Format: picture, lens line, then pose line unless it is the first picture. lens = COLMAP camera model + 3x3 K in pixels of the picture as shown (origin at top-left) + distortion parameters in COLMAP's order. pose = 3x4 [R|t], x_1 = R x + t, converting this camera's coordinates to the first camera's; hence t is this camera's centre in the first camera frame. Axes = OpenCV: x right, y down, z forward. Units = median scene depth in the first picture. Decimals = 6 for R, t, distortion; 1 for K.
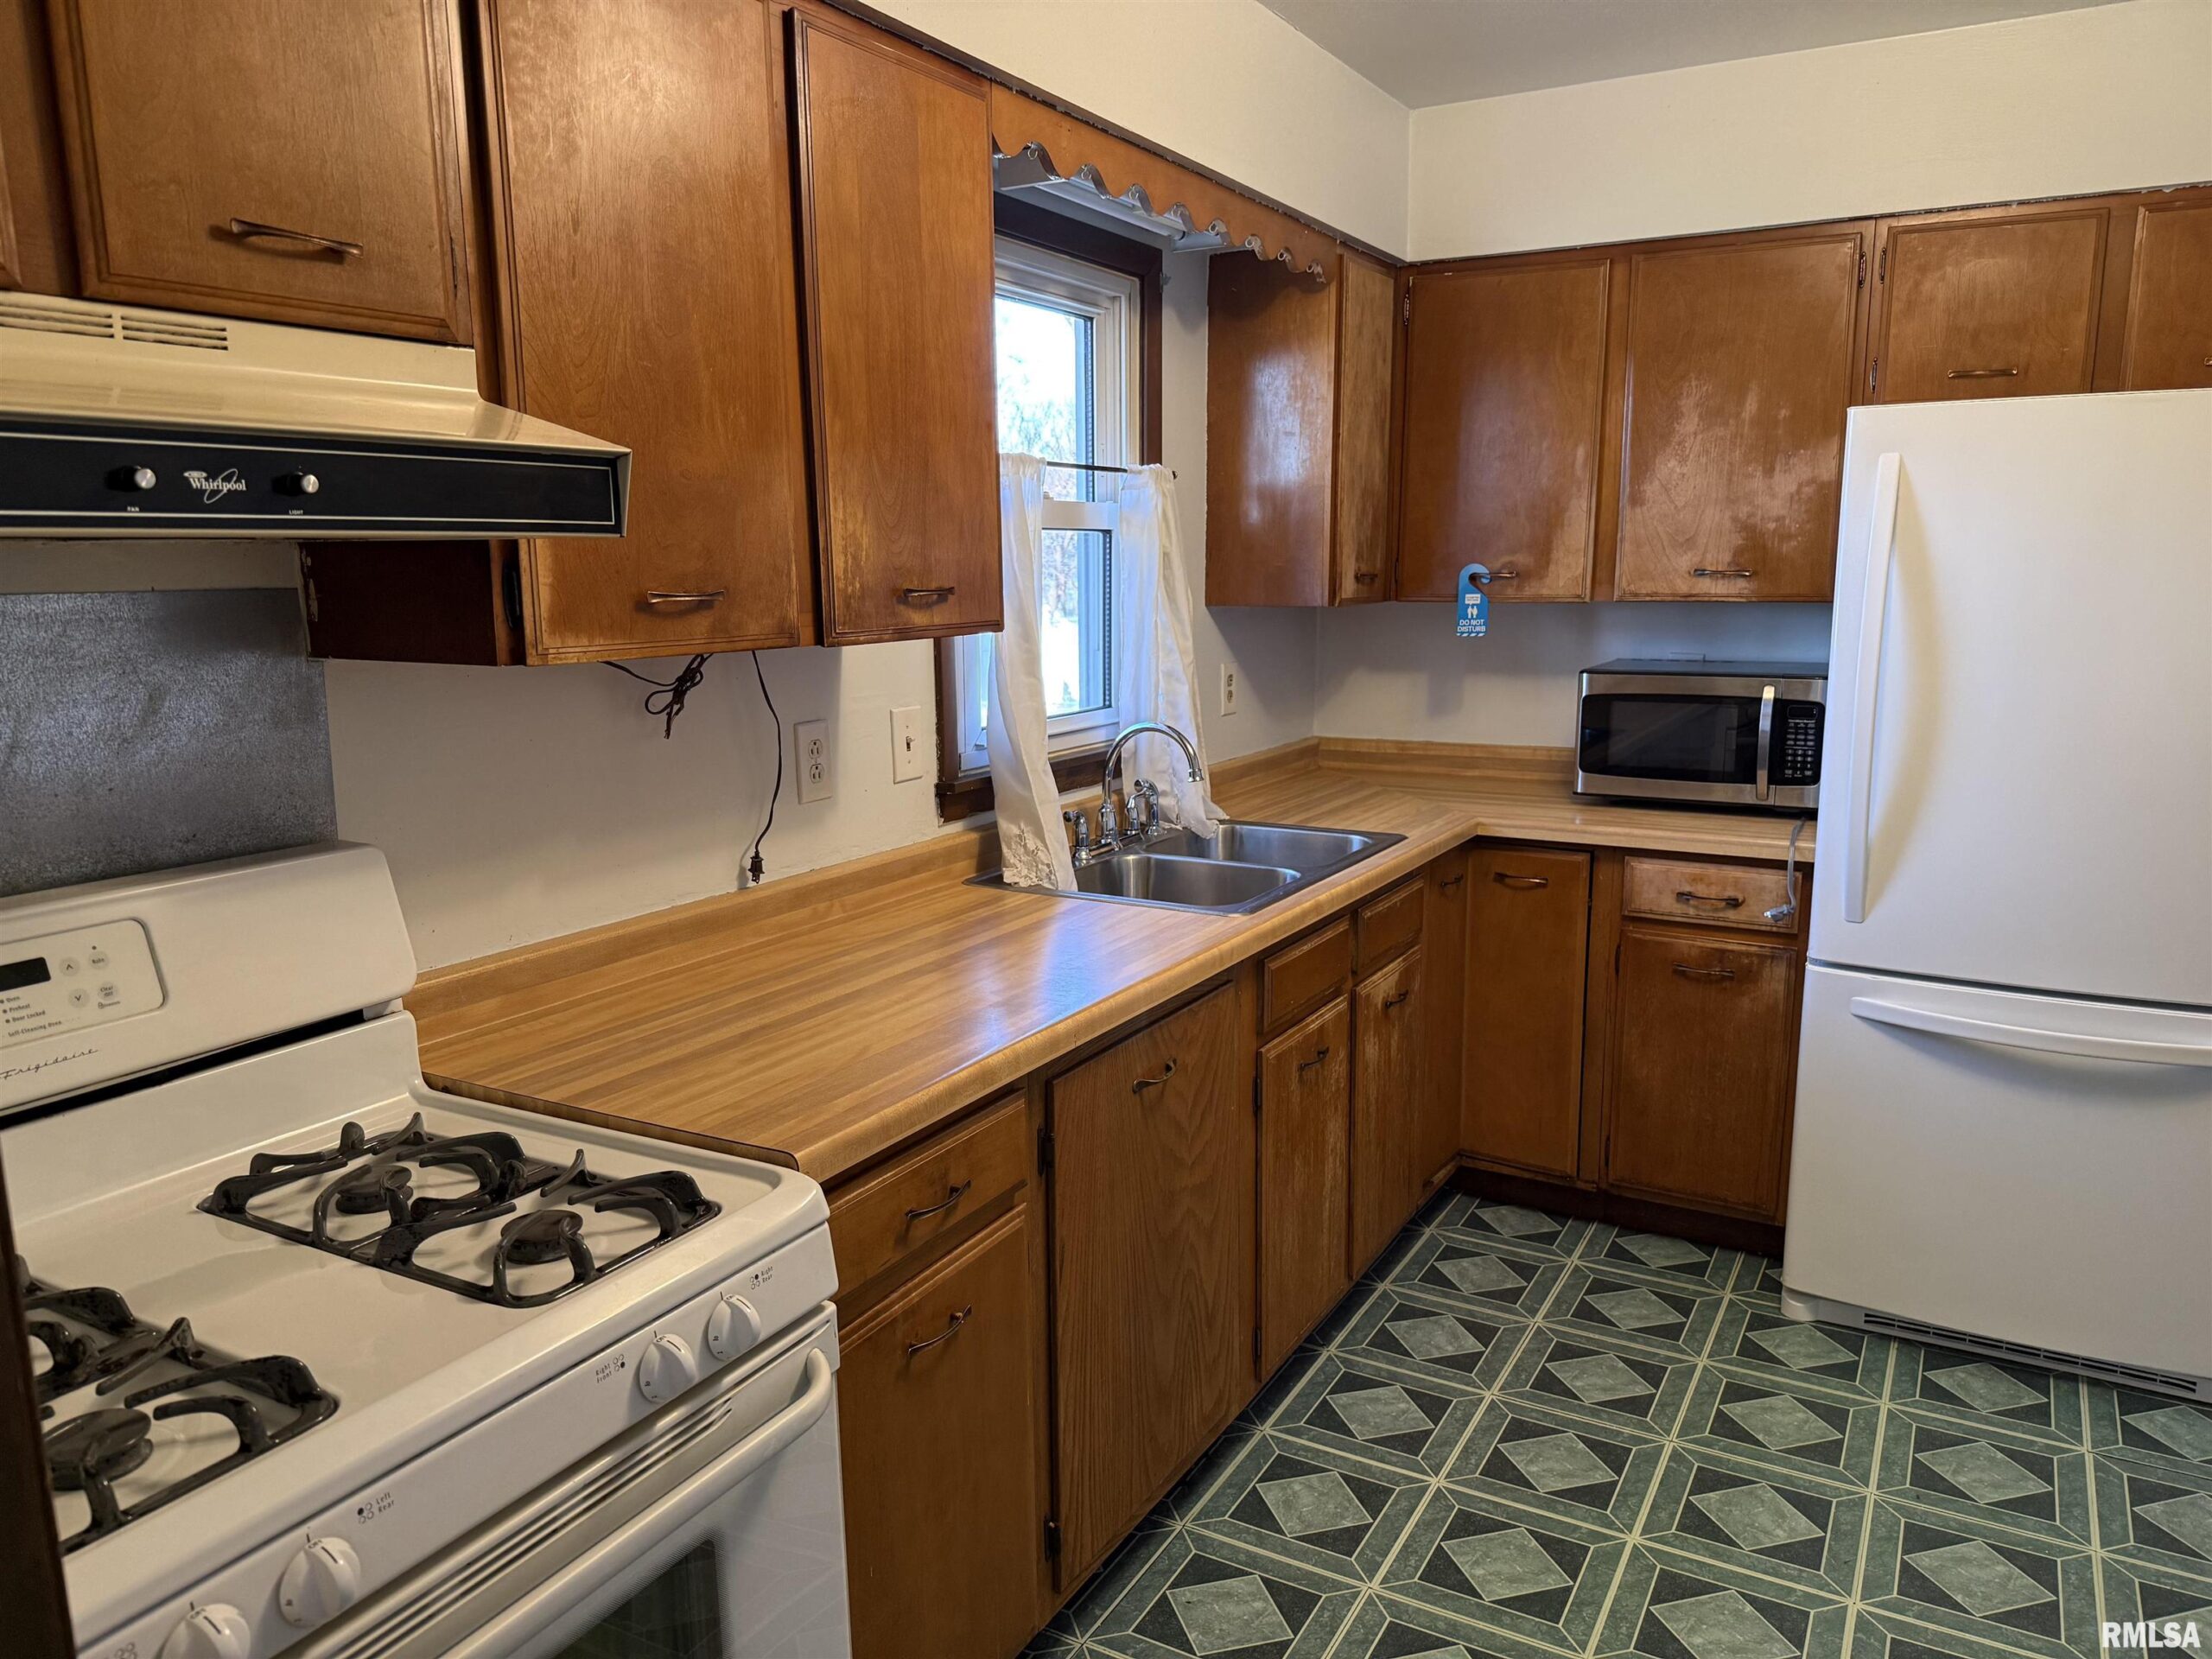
lens RADIAL K [[1559.1, 0, 1106.0], [0, 1559.1, 829.5], [0, 0, 1]] dist [0.194181, -0.354806]
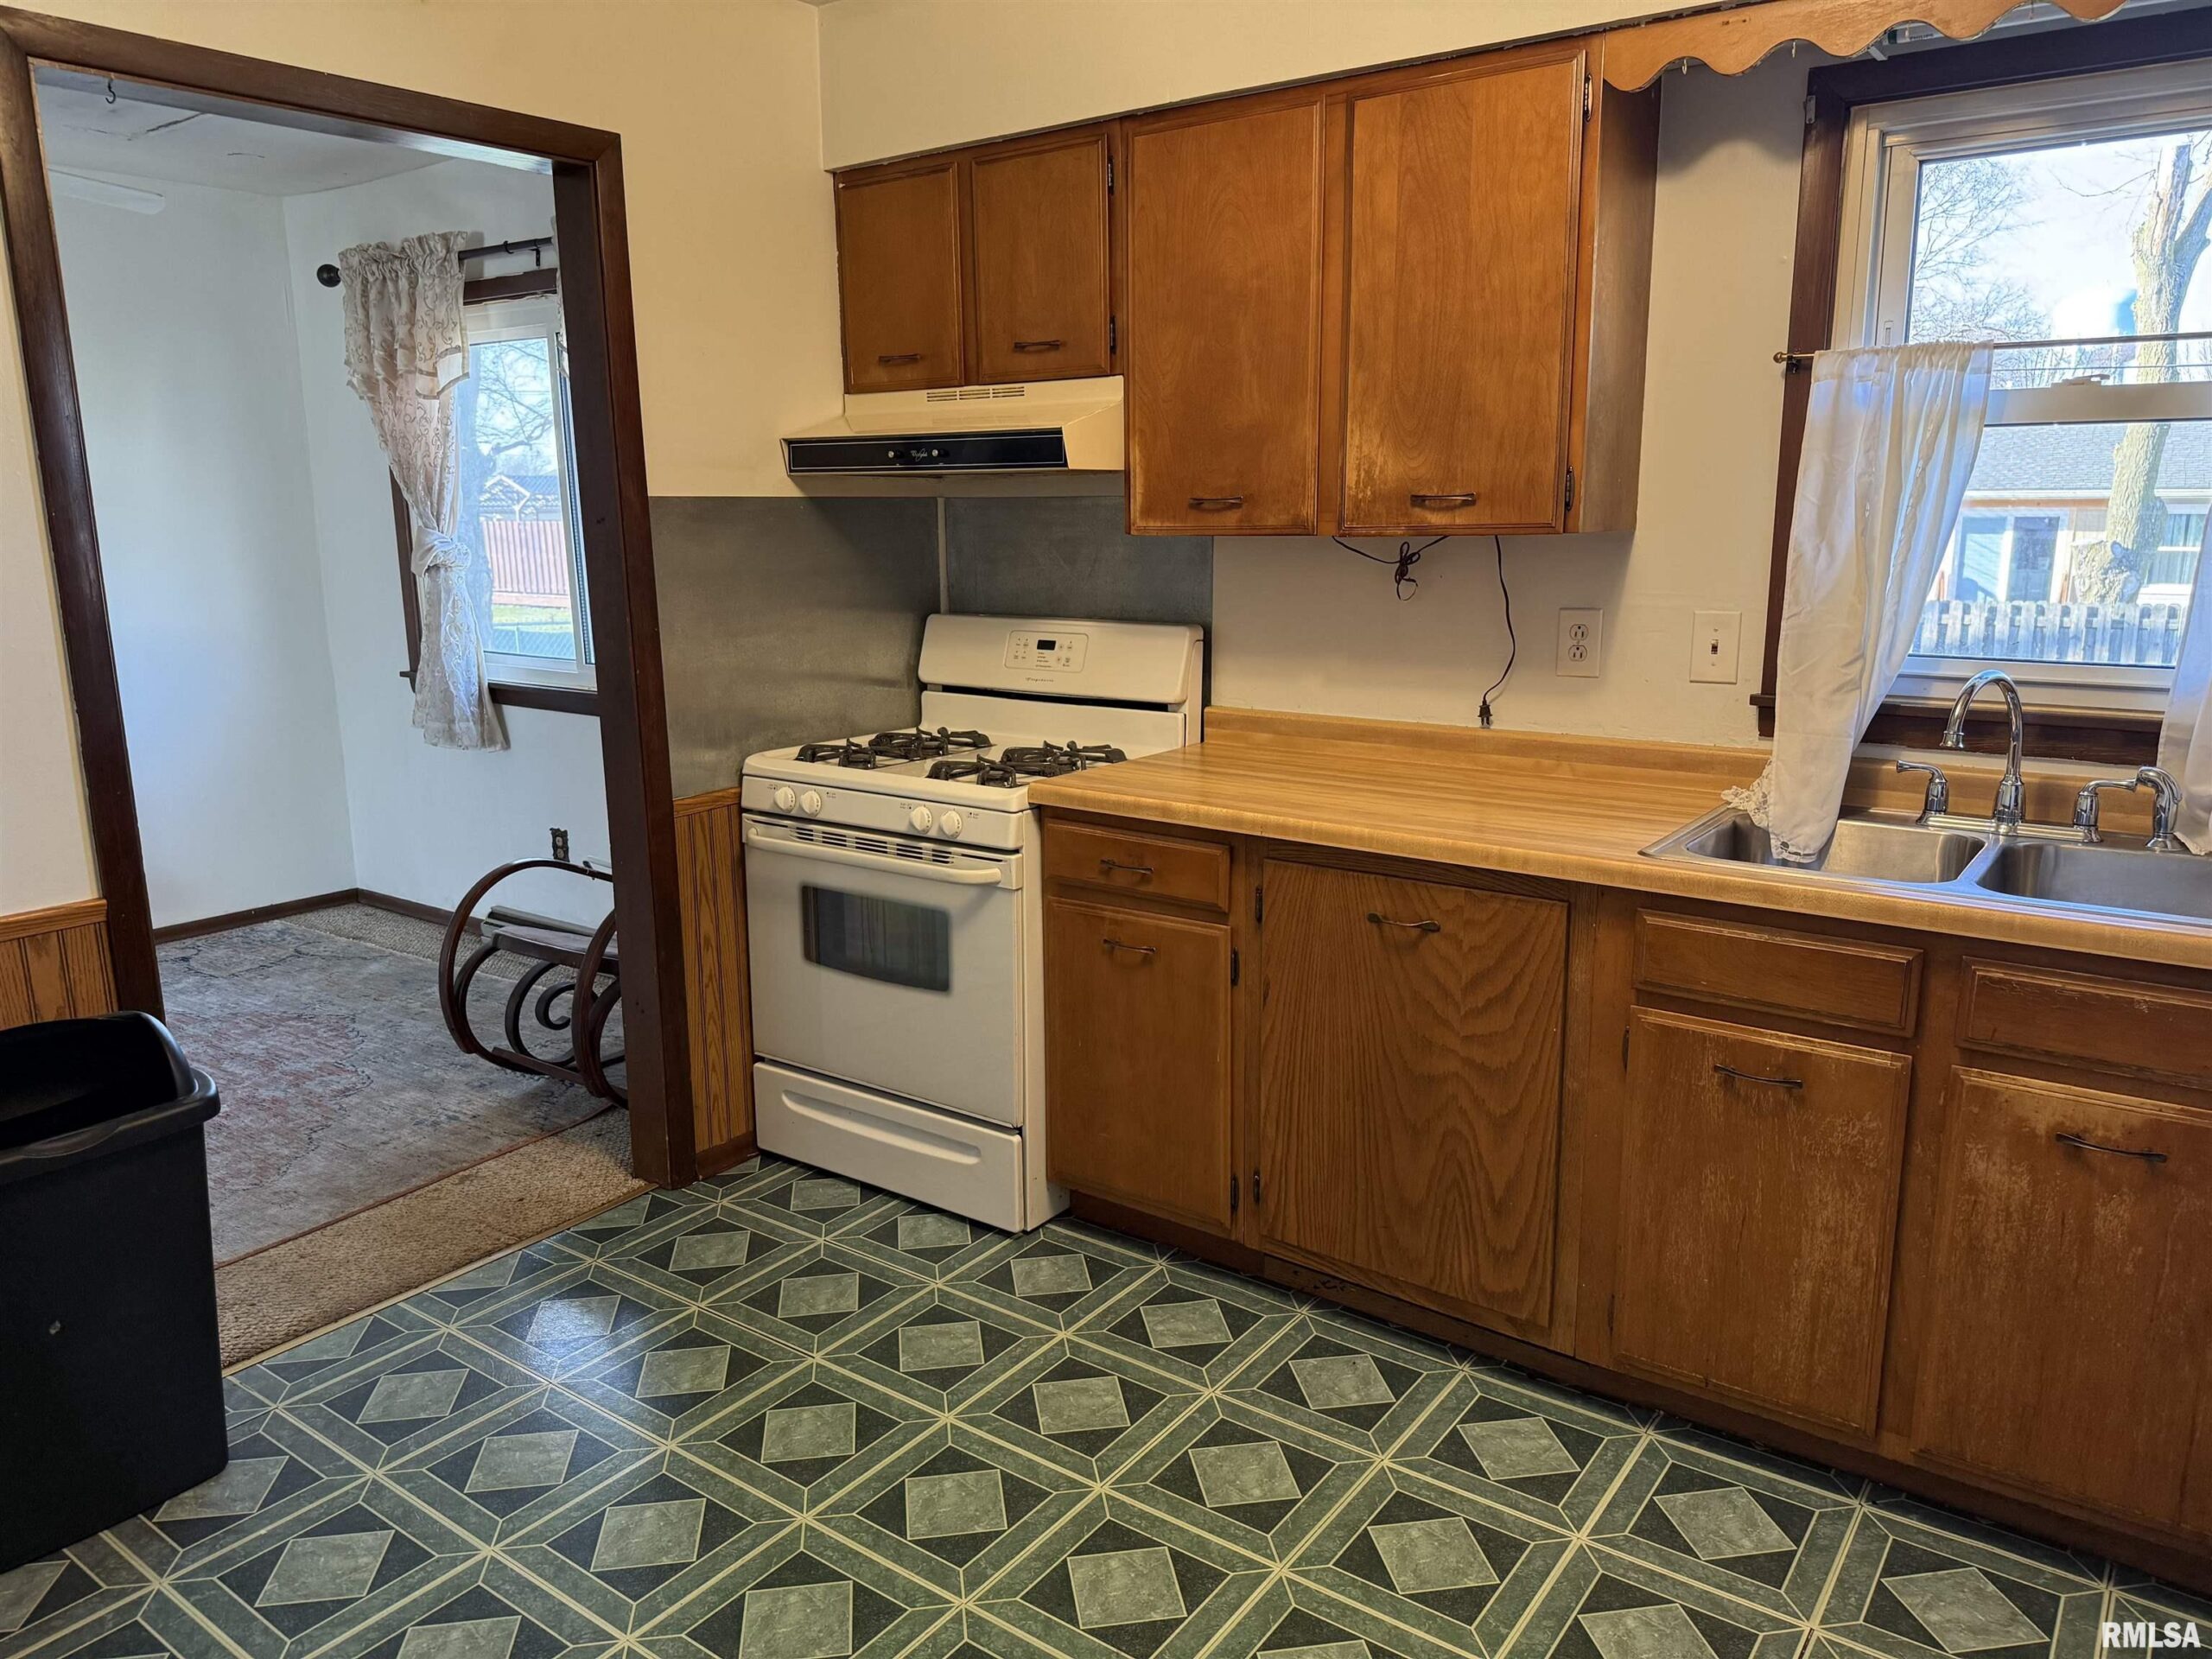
lens RADIAL K [[1559.1, 0, 1106.0], [0, 1559.1, 829.5], [0, 0, 1]] dist [0.194181, -0.354806]
pose [[-0.136925, 0.207355, -0.968636, 1.220189], [-0.159578, 0.960457, 0.228161, -0.144457], [0.977643, 0.185814, -0.098421, 0.926806]]
